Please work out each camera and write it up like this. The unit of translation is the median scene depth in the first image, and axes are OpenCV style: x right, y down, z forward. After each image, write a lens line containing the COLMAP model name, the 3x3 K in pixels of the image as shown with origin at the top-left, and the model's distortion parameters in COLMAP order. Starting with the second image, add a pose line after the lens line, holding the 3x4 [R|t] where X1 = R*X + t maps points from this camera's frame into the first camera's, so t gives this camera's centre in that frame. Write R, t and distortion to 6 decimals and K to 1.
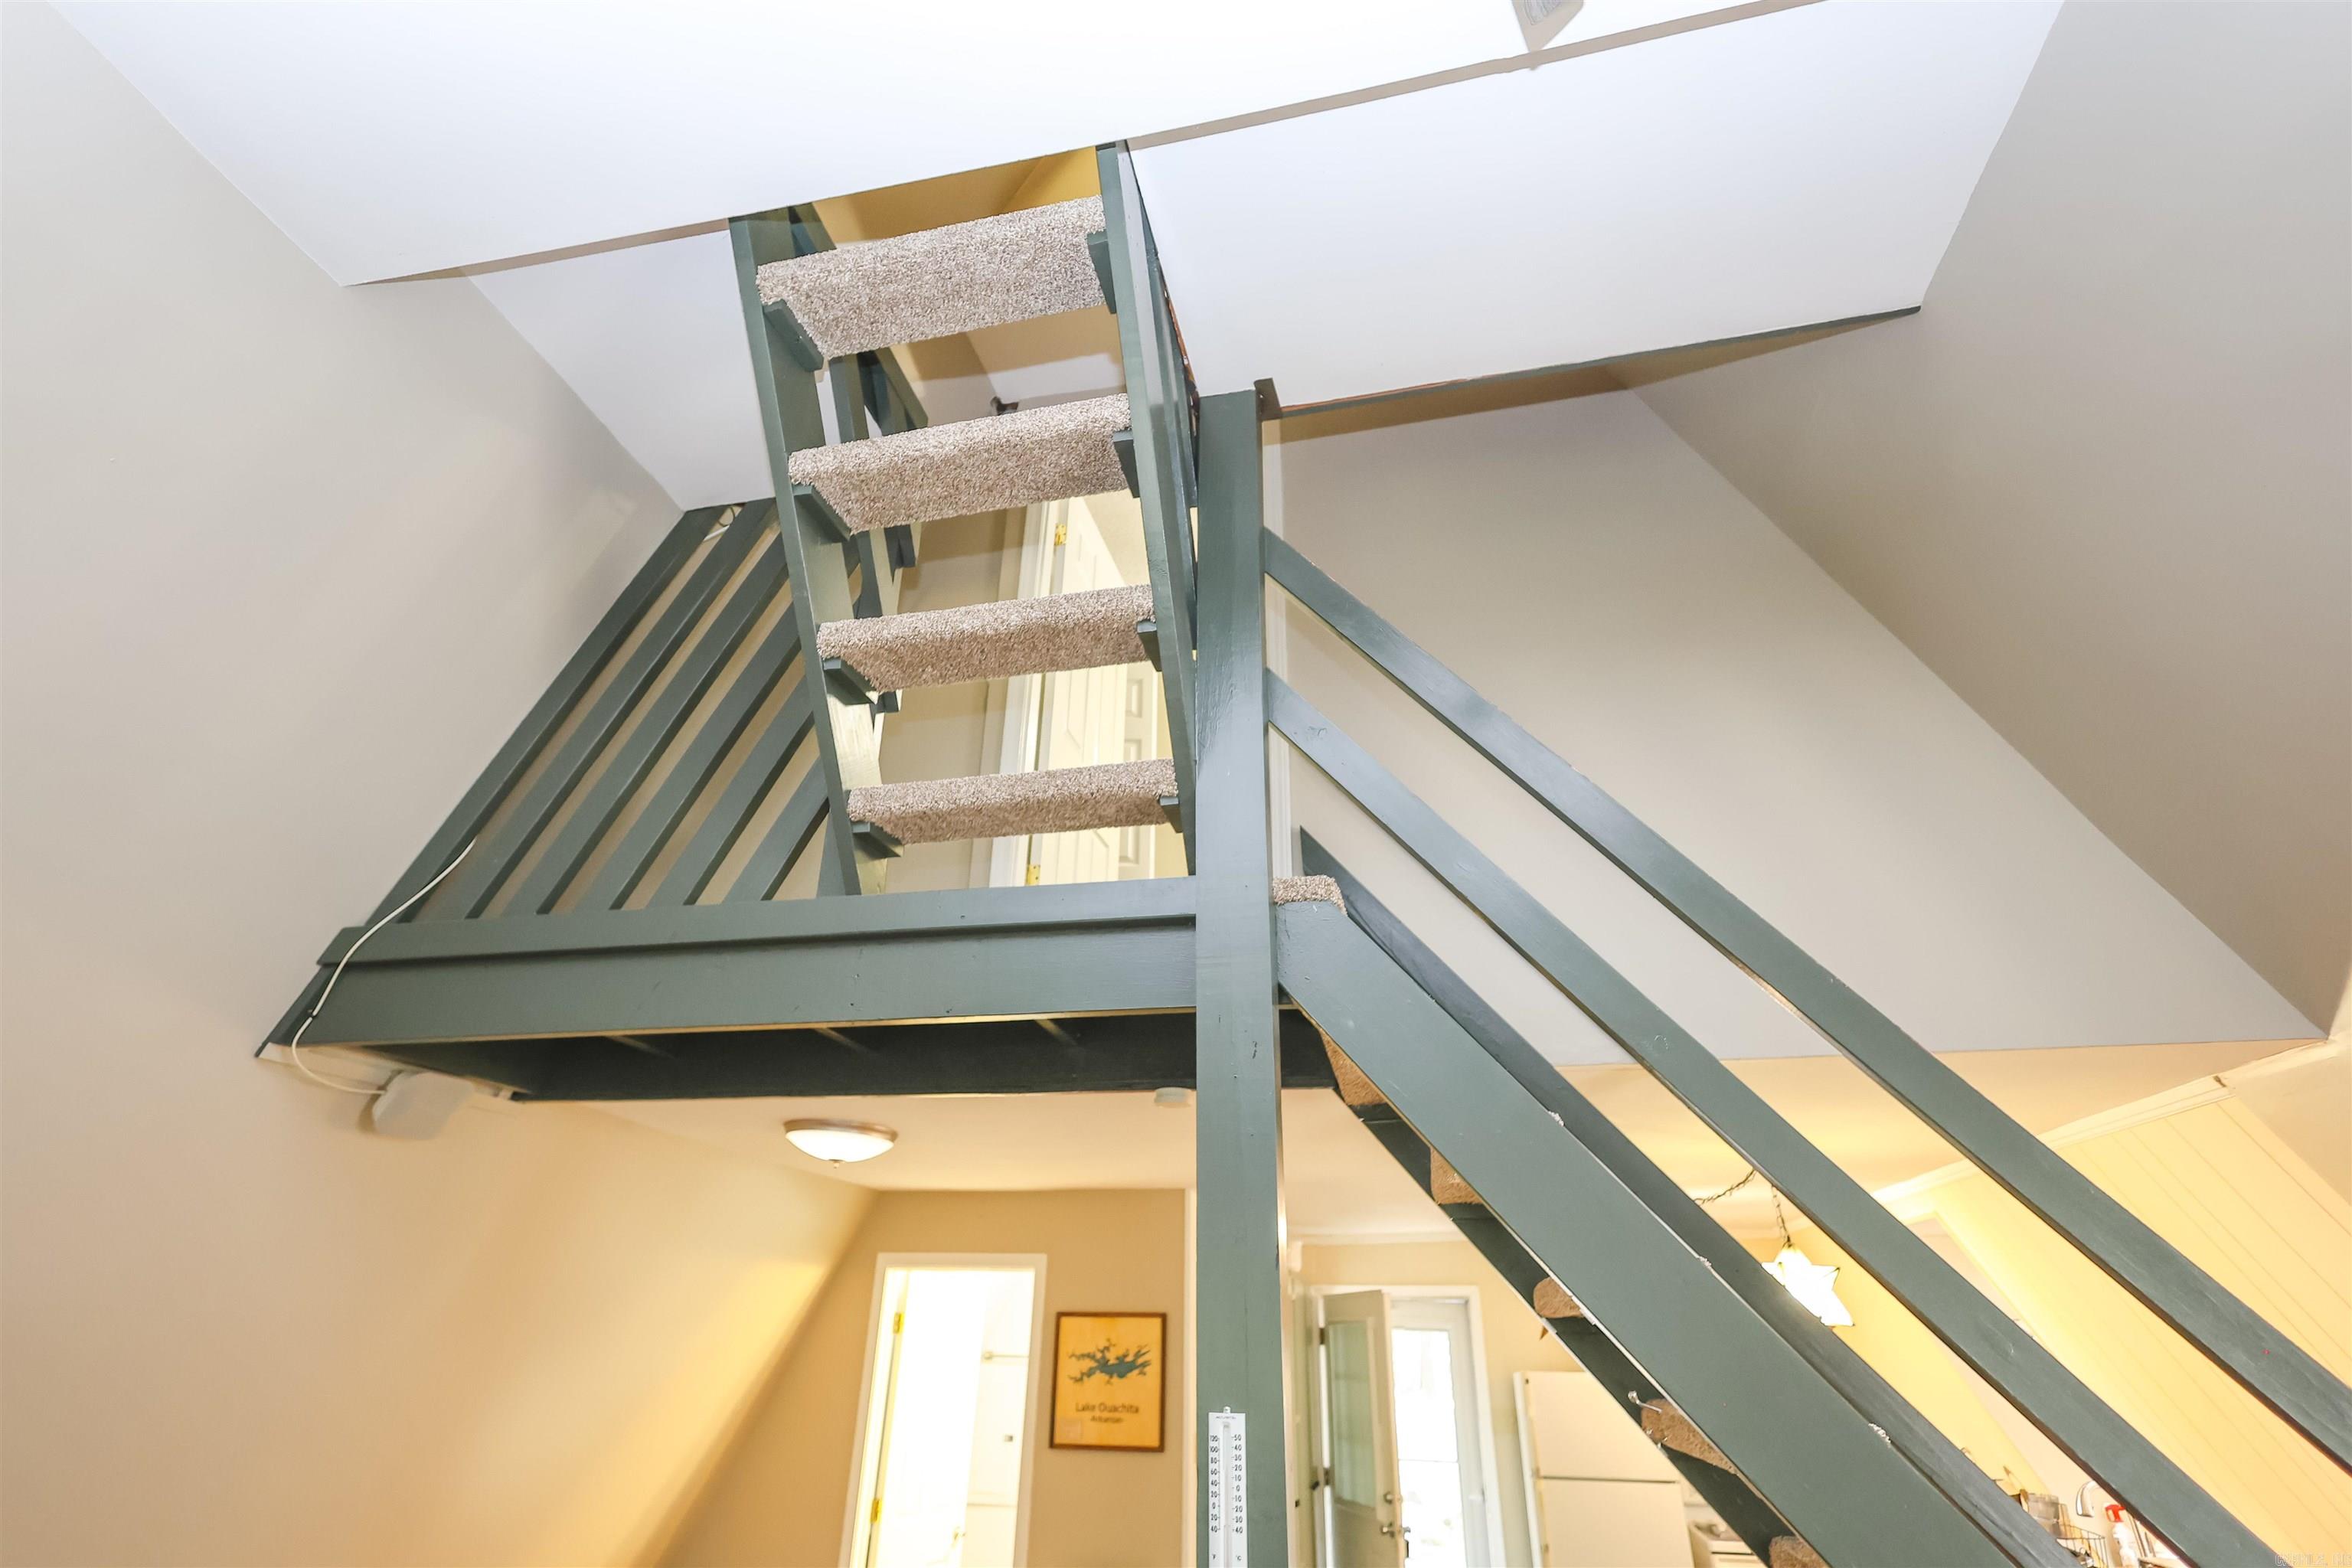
lens RADIAL K [[1089.6, 0, 1176.4], [0, 1089.6, 777.7], [0, 0, 1]] dist [-0.036952, 0.024003]
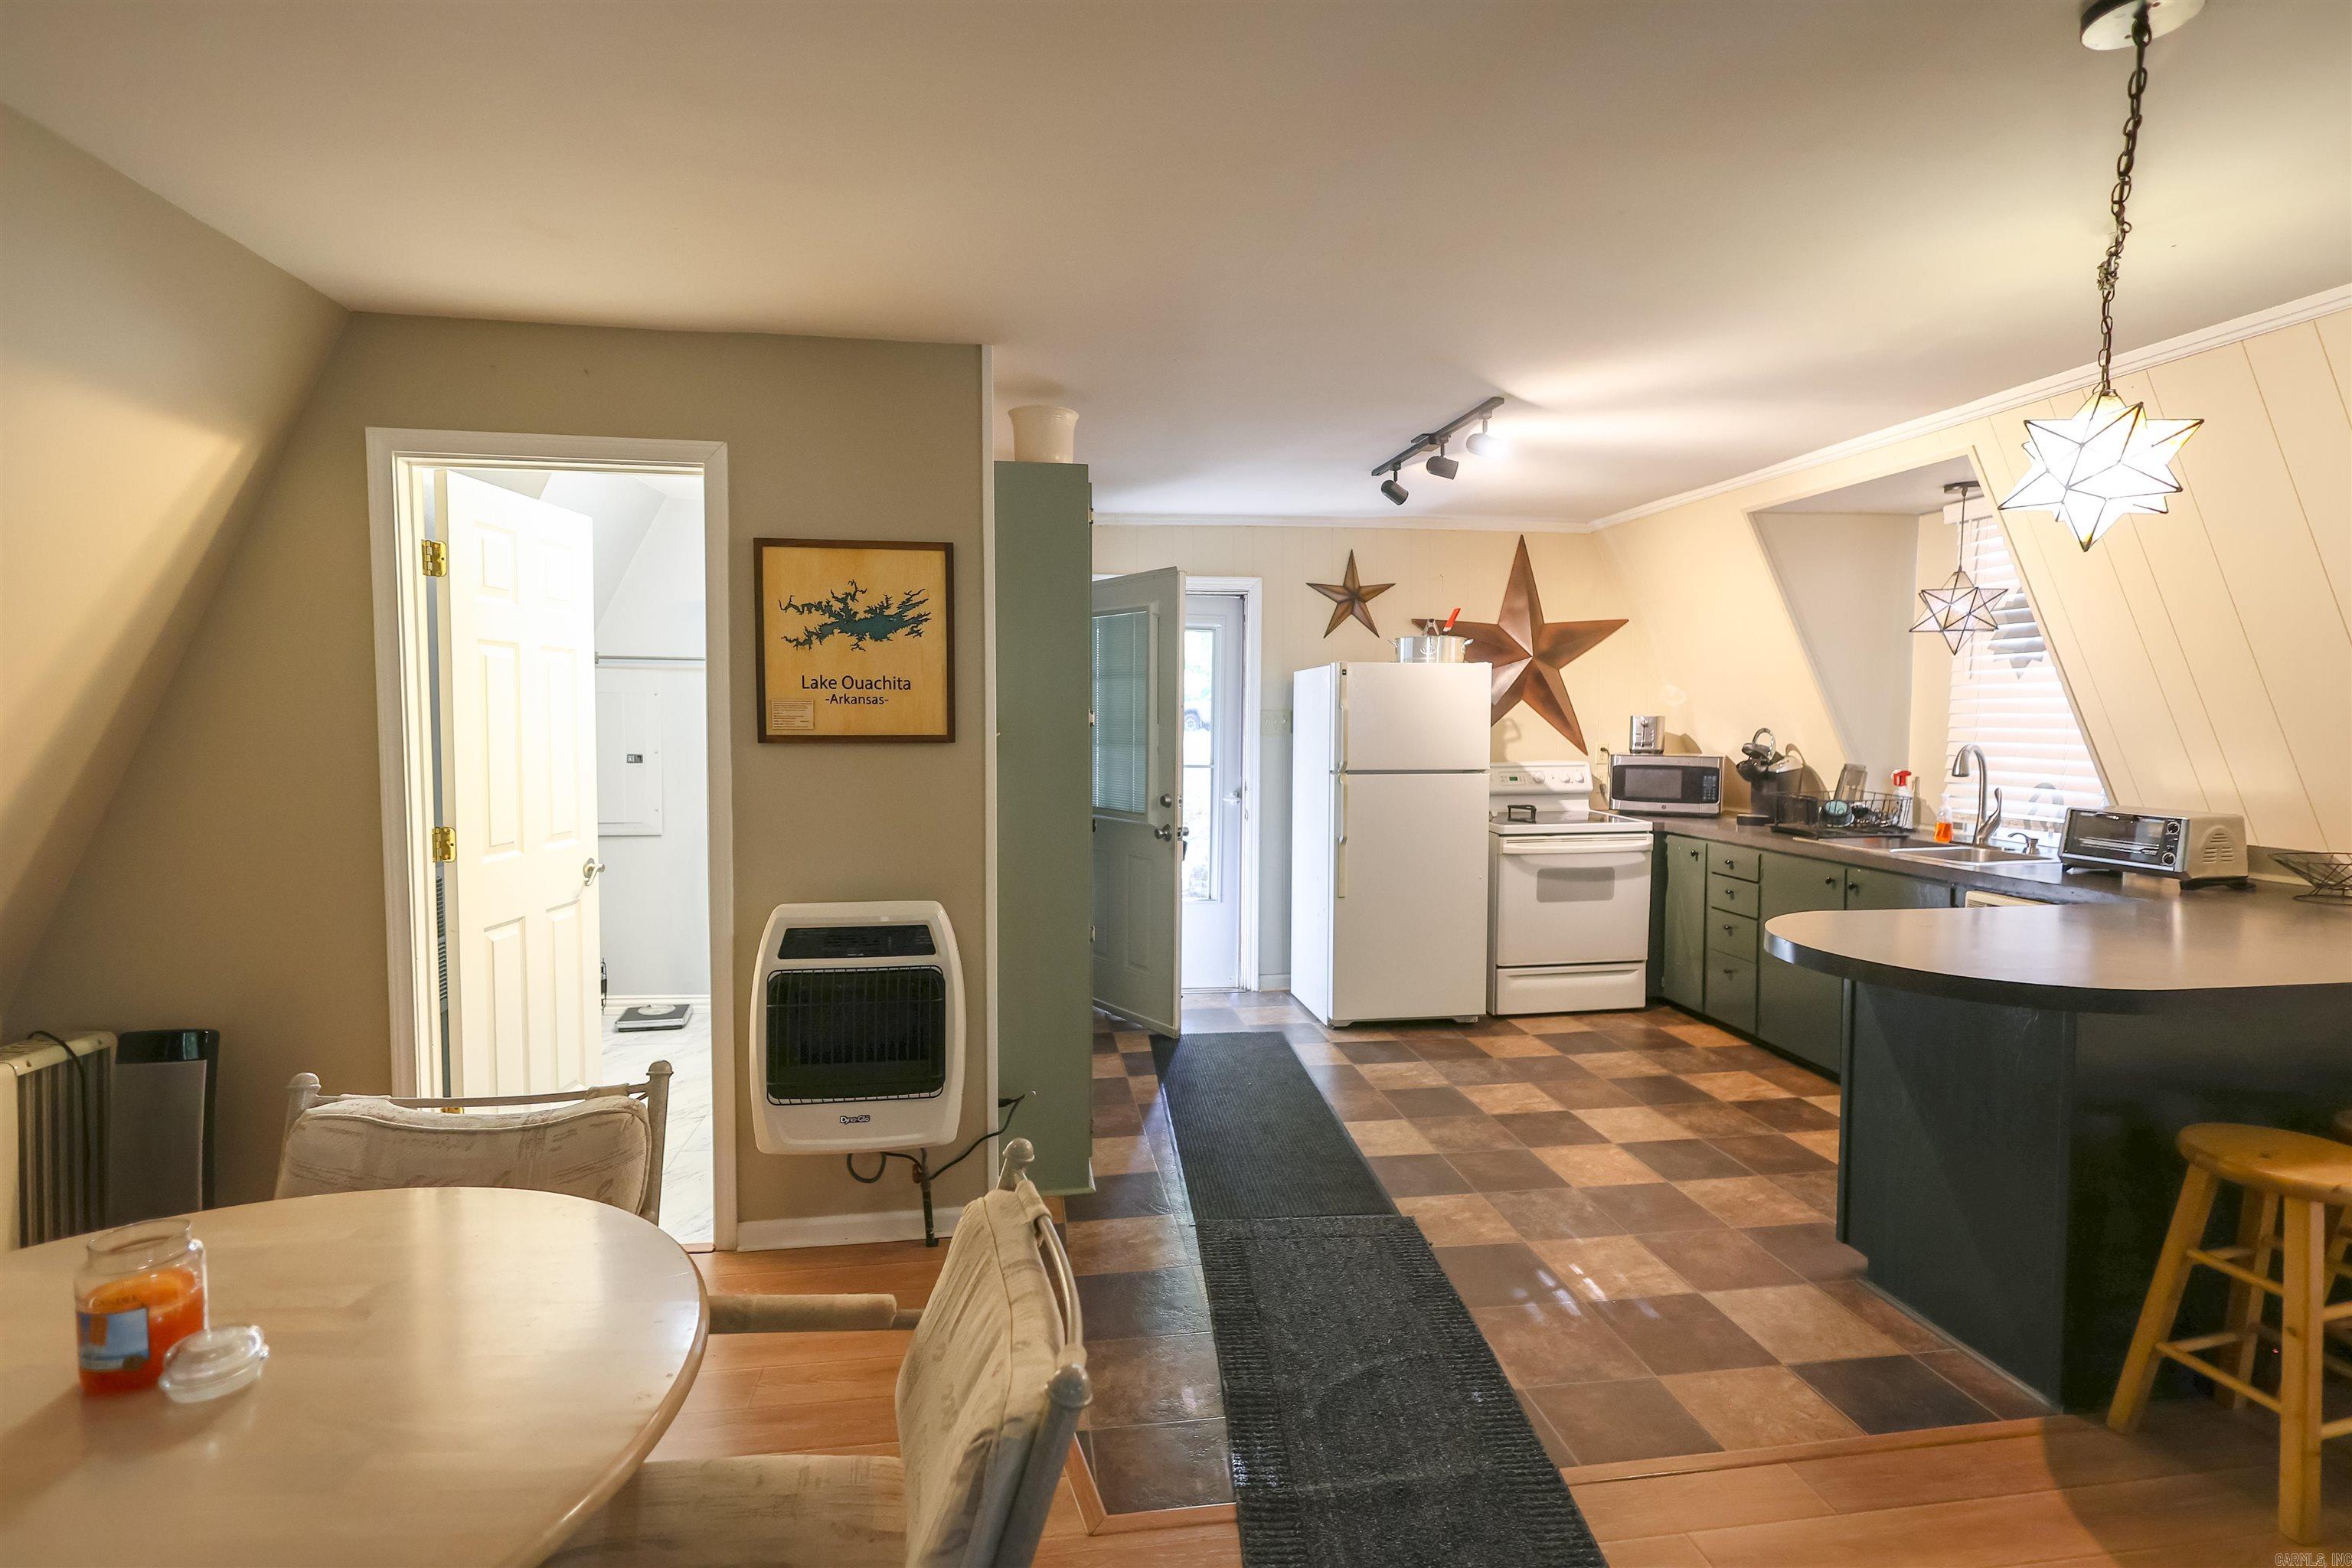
lens RADIAL K [[1089.6, 0, 1176.4], [0, 1089.6, 777.7], [0, 0, 1]] dist [-0.036952, 0.024003]
pose [[0.926246, -0.030884, 0.375651, -0.126740], [-0.169819, 0.855557, 0.489064, 0.291918], [-0.336495, -0.516787, 0.787212, 0.417347]]
